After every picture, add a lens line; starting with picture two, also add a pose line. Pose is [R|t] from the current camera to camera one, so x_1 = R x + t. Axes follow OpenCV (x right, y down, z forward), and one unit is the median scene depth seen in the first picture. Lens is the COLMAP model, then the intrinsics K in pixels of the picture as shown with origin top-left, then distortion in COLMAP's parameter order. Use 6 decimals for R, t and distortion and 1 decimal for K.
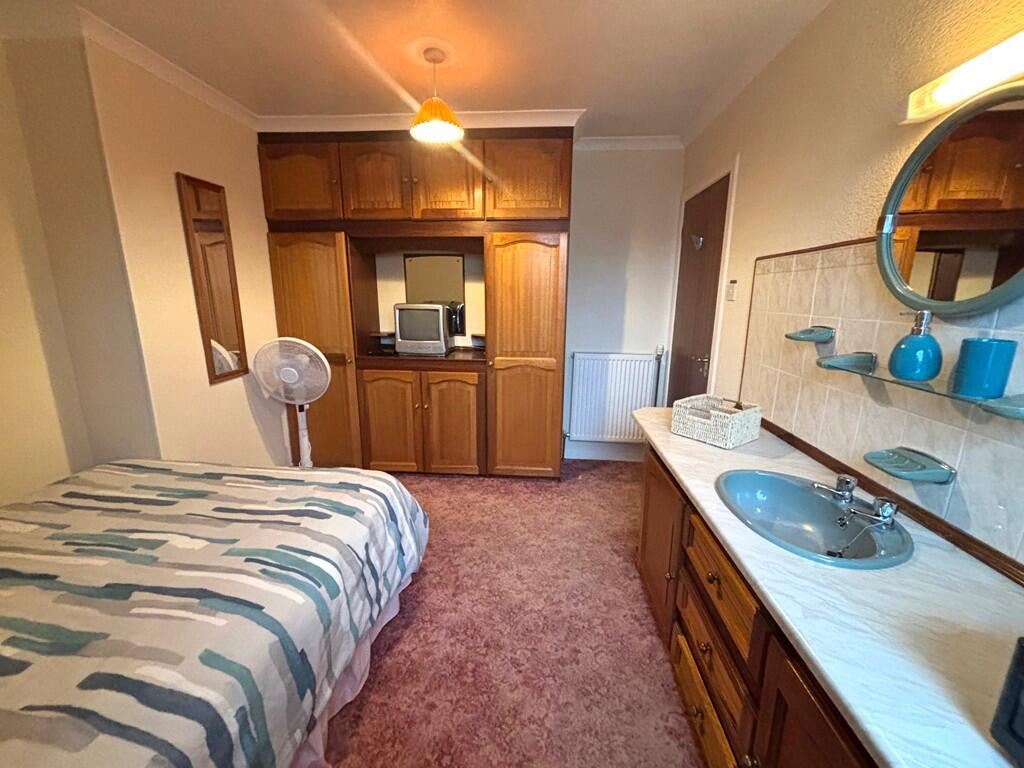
lens RADIAL K [[413.1, 0, 509.3], [0, 413.1, 381.5], [0, 0, 1]] dist [0.000446, -0.000810]
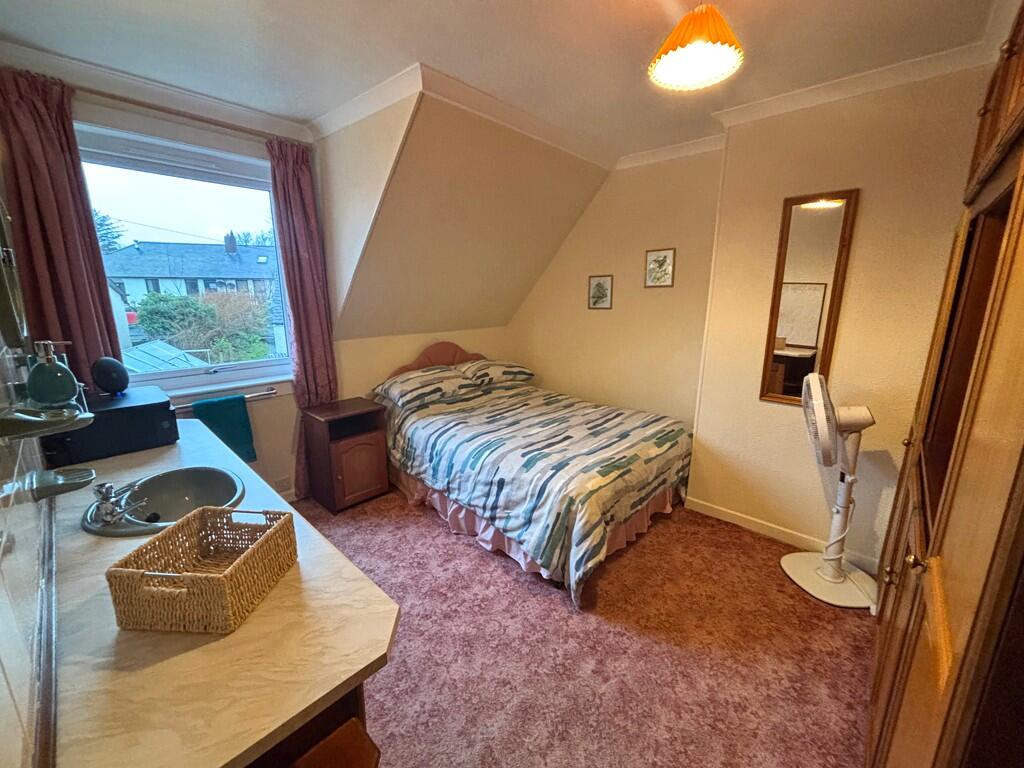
lens RADIAL K [[413.1, 0, 513.4], [0, 413.1, 384.2], [0, 0, 1]] dist [0.000446, -0.000810]
pose [[-0.606842, 0.164913, -0.777526, 0.680001], [-0.183080, 0.922932, 0.338643, -0.400468], [0.773450, 0.347852, -0.529882, 1.588422]]
